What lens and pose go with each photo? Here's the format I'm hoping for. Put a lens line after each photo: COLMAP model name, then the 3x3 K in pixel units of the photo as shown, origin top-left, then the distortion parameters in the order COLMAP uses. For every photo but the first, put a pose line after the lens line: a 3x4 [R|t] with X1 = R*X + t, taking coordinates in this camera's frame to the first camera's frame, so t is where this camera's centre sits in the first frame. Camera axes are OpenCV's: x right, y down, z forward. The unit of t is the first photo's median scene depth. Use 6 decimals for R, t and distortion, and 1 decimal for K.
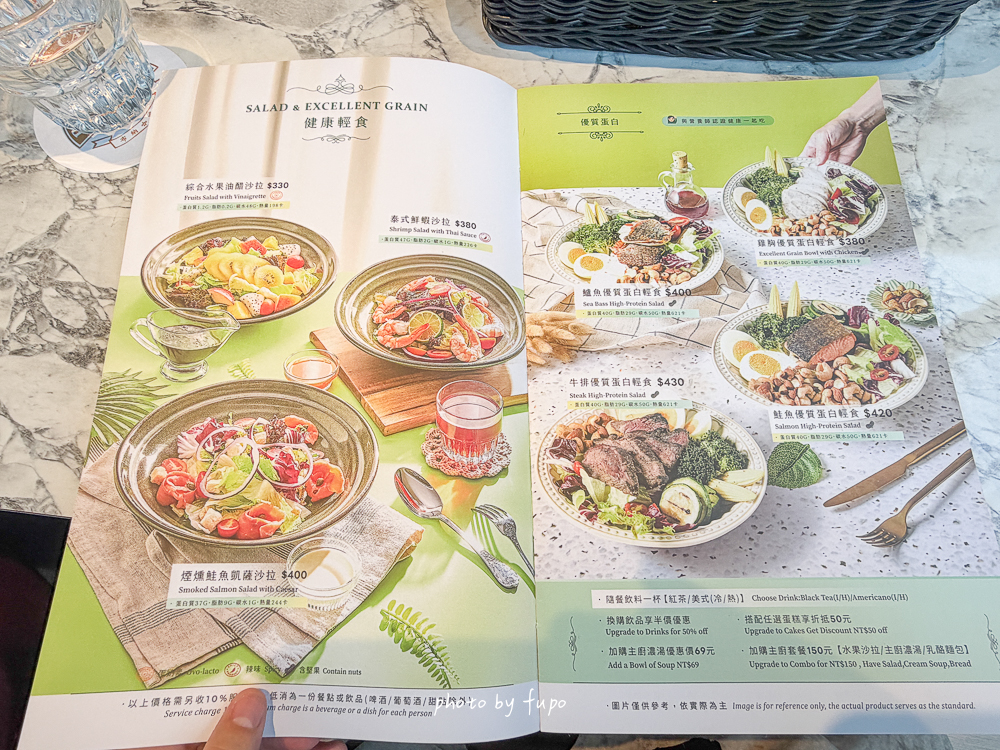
lens RADIAL K [[615.2, 0, 468.4], [0, 615.2, 374.5], [0, 0, 1]] dist [0.004390, -0.000791]
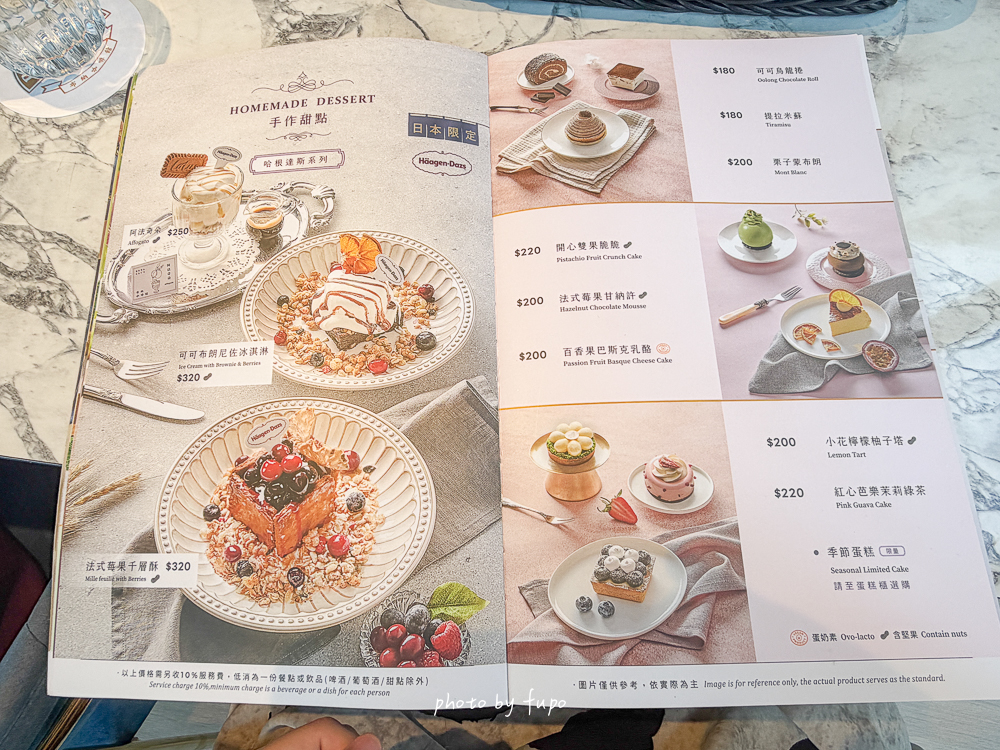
lens RADIAL K [[615.2, 0, 468.4], [0, 615.2, 374.5], [0, 0, 1]] dist [0.004390, -0.000791]
pose [[0.999746, 0.020378, -0.009629, 0.098701], [-0.020195, 0.999622, 0.018659, 0.054967], [0.010005, -0.018460, 0.999780, 0.004367]]
